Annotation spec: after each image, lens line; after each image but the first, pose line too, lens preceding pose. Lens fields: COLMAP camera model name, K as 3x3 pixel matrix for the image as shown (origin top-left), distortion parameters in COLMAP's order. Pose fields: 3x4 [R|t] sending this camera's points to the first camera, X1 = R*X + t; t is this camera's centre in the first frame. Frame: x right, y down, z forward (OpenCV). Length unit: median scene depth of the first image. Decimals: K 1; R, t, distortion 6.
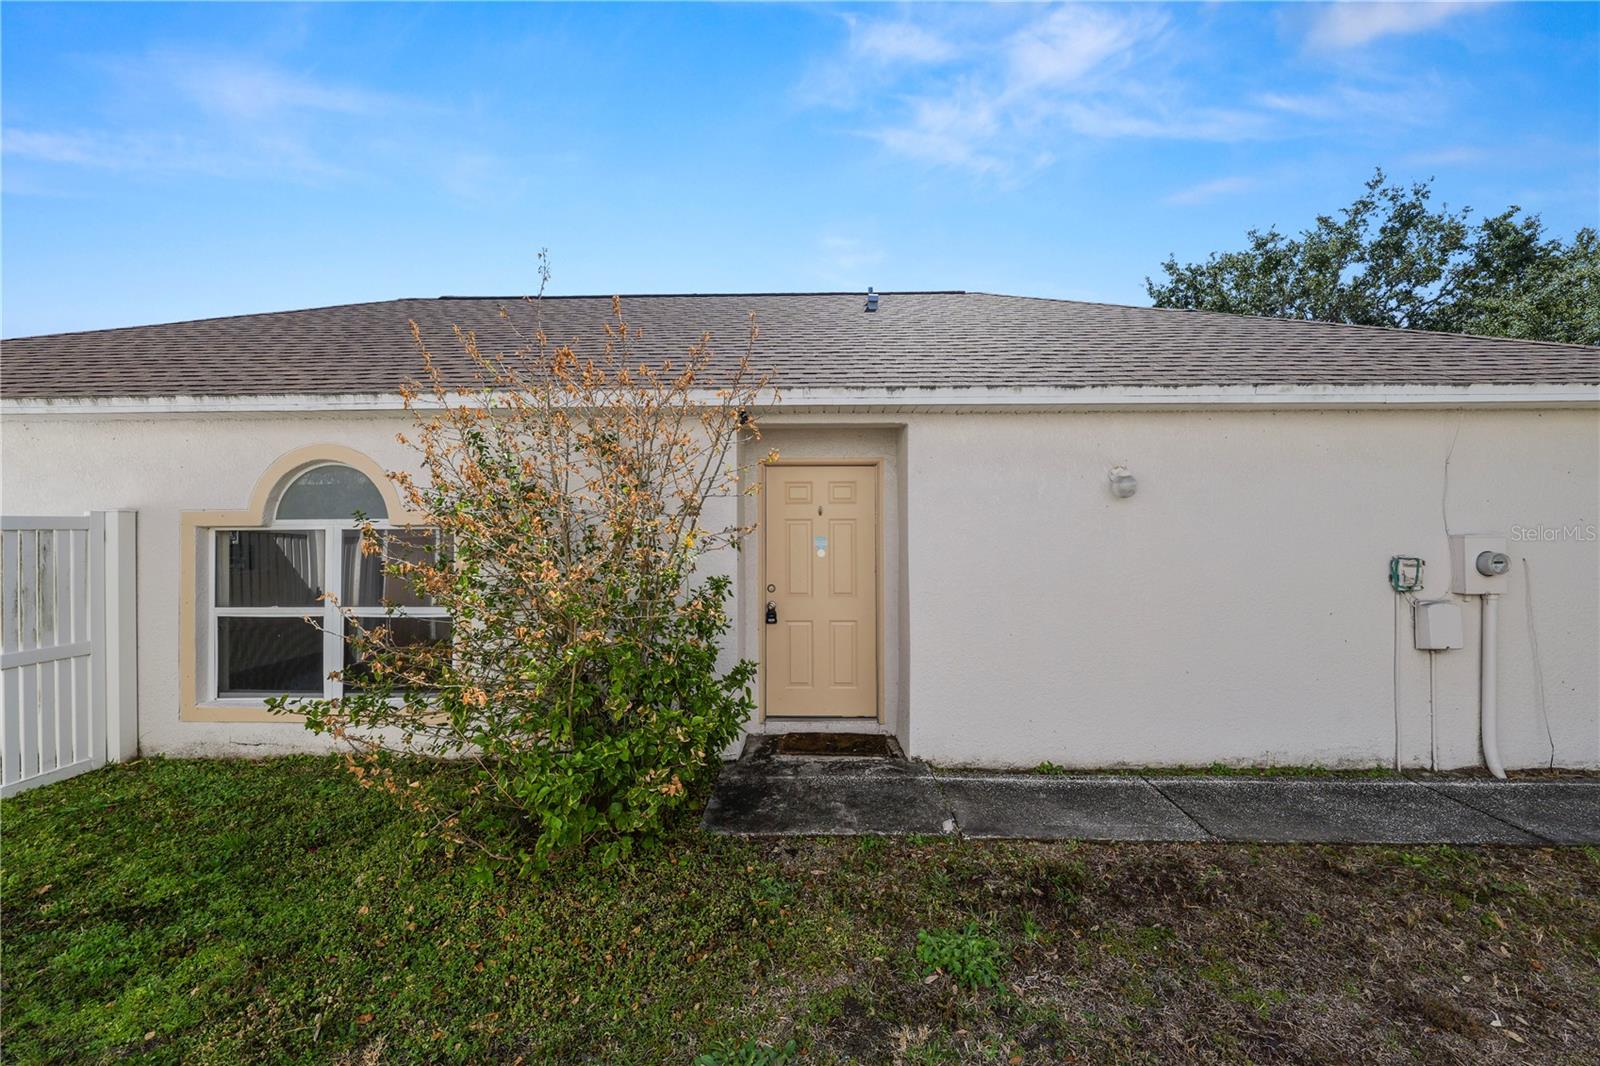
lens RADIAL K [[650.9, 0, 800.3], [0, 650.9, 528.5], [0, 0, 1]] dist [-0.011739, 0.000989]
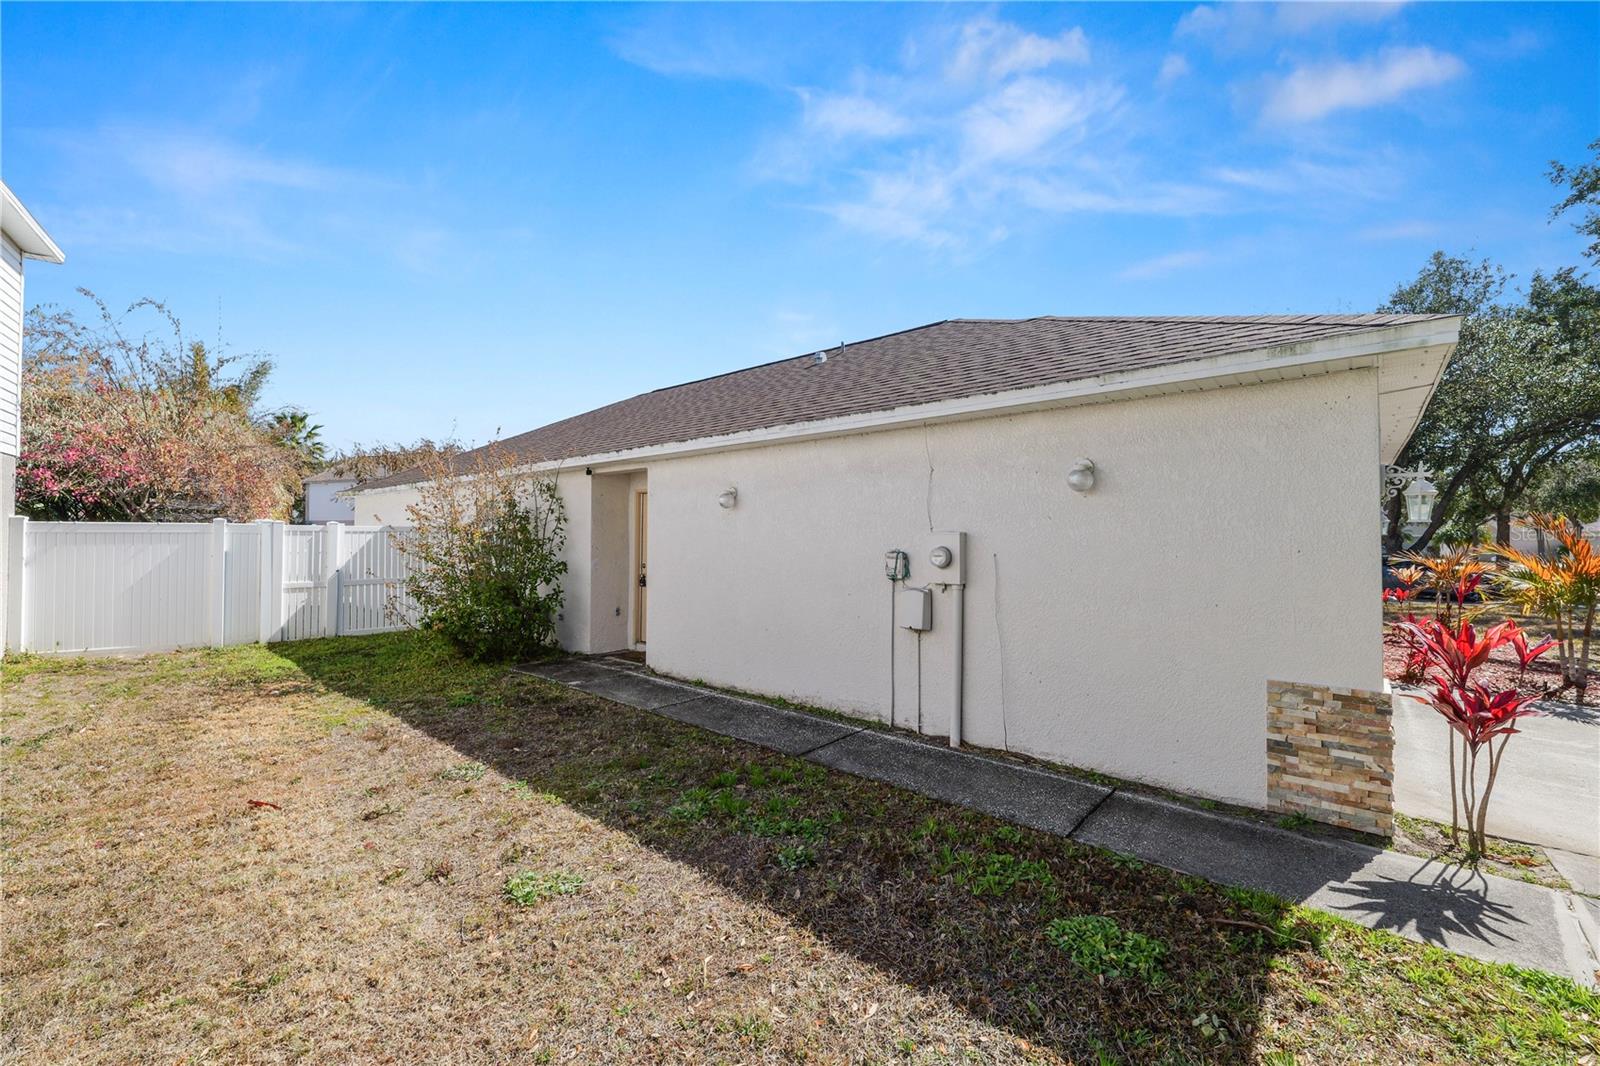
lens RADIAL K [[650.9, 0, 807.5], [0, 650.9, 535.3], [0, 0, 1]] dist [-0.011739, 0.000989]
pose [[0.773894, -0.000042, -0.633315, 1.577591], [0.004862, 0.999971, 0.005875, 0.006678], [0.633296, -0.007626, 0.773872, -0.046273]]
